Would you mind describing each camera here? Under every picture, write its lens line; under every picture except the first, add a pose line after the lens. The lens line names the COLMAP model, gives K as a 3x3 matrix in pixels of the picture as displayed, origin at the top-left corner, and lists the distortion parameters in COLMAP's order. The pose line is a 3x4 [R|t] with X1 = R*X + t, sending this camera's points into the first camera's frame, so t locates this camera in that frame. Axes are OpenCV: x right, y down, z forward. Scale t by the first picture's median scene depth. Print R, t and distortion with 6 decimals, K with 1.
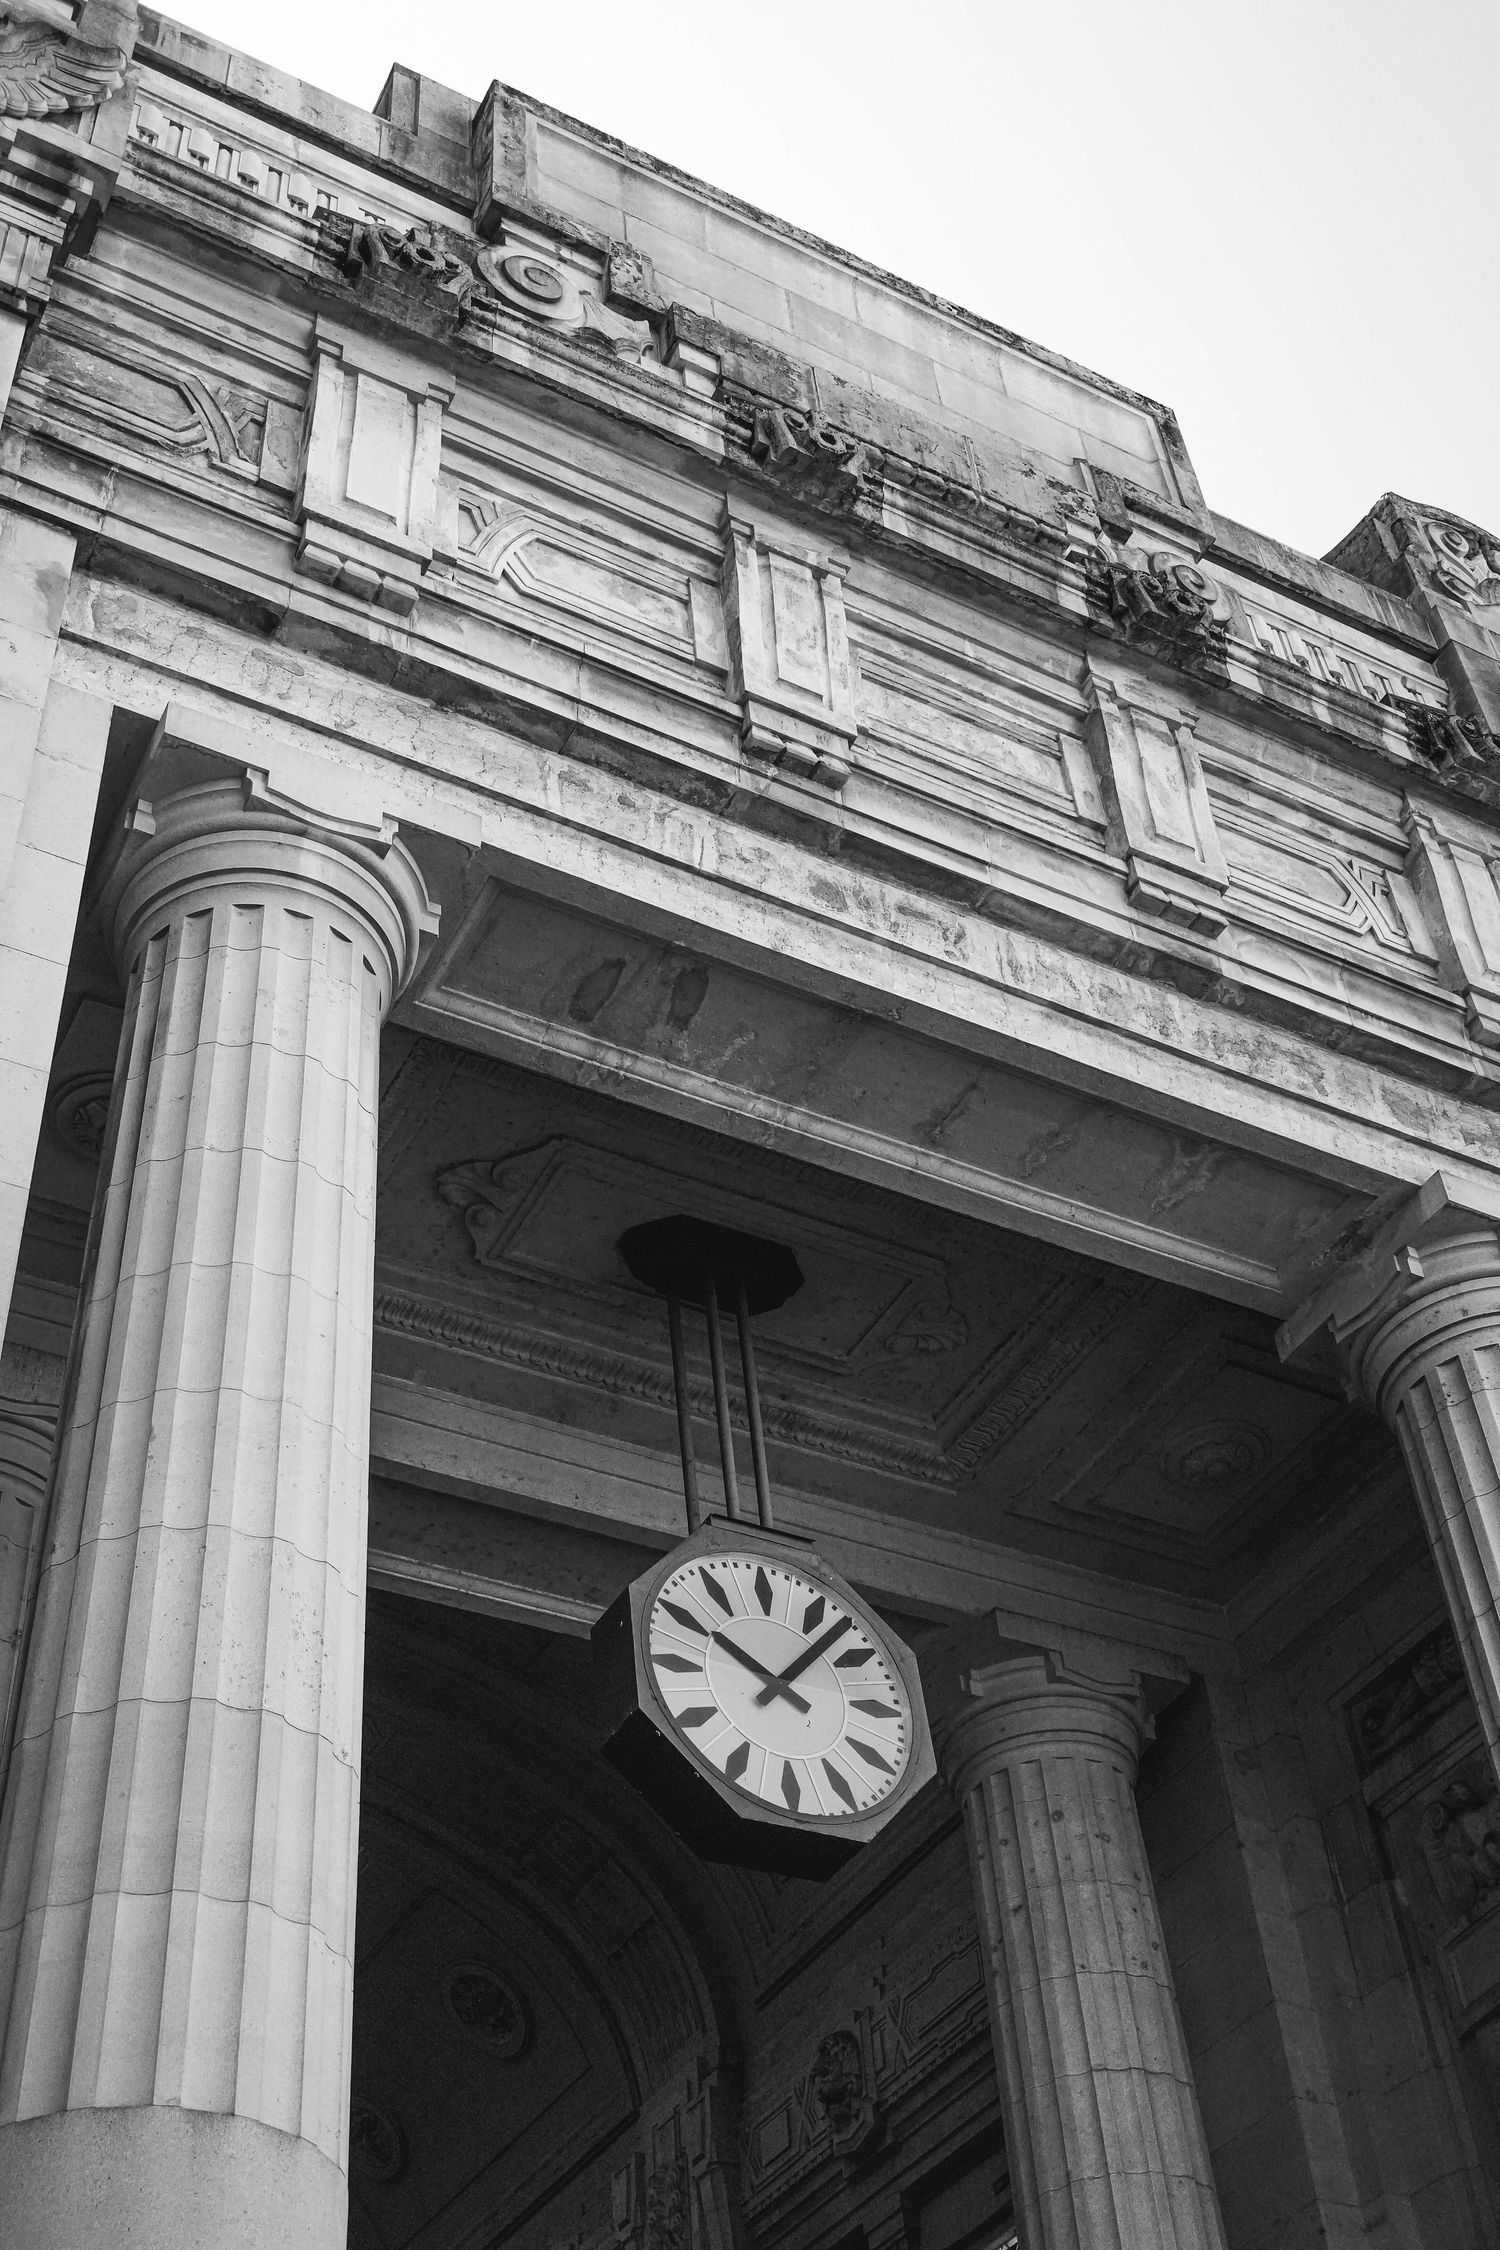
lens RADIAL K [[2675.4, 0, 753.5], [0, 2675.4, 1125.8], [0, 0, 1]] dist [0.005589, 0.000000]
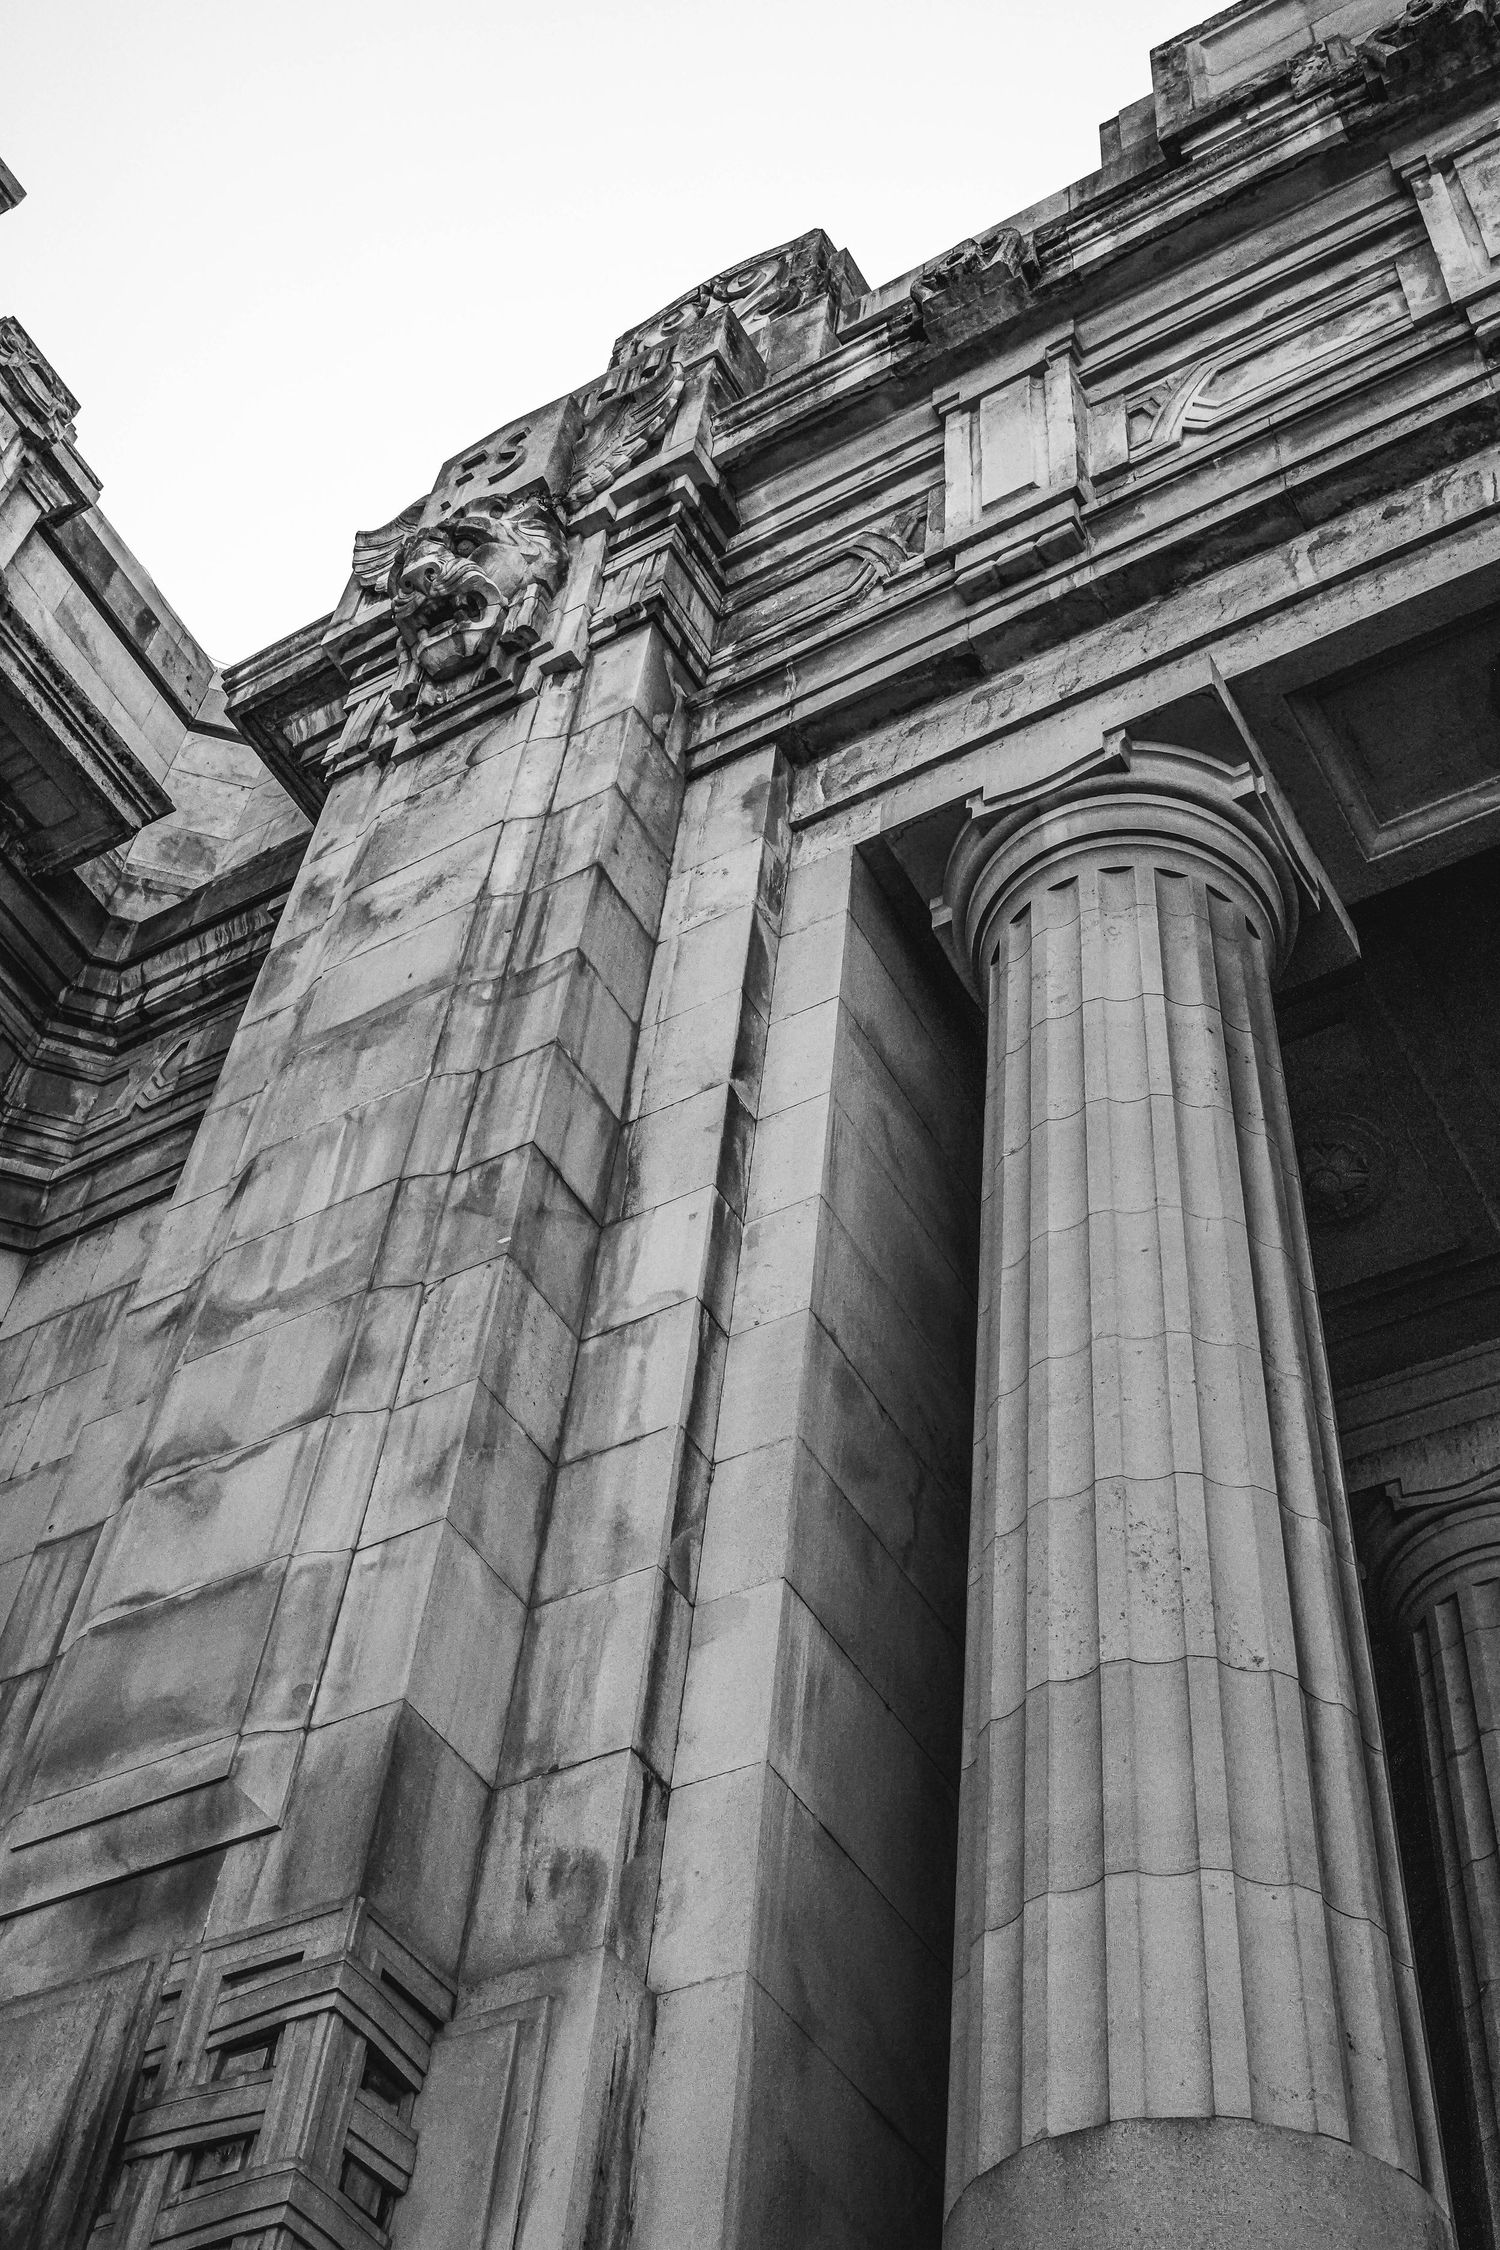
lens RADIAL K [[2675.4, 0, 757.7], [0, 2675.4, 1125.7], [0, 0, 1]] dist [0.005589, 0.000000]
pose [[0.504565, -0.602531, -0.618361, 0.240503], [0.515613, 0.784758, -0.343943, 0.203165], [0.692500, -0.145293, 0.706635, 0.233385]]
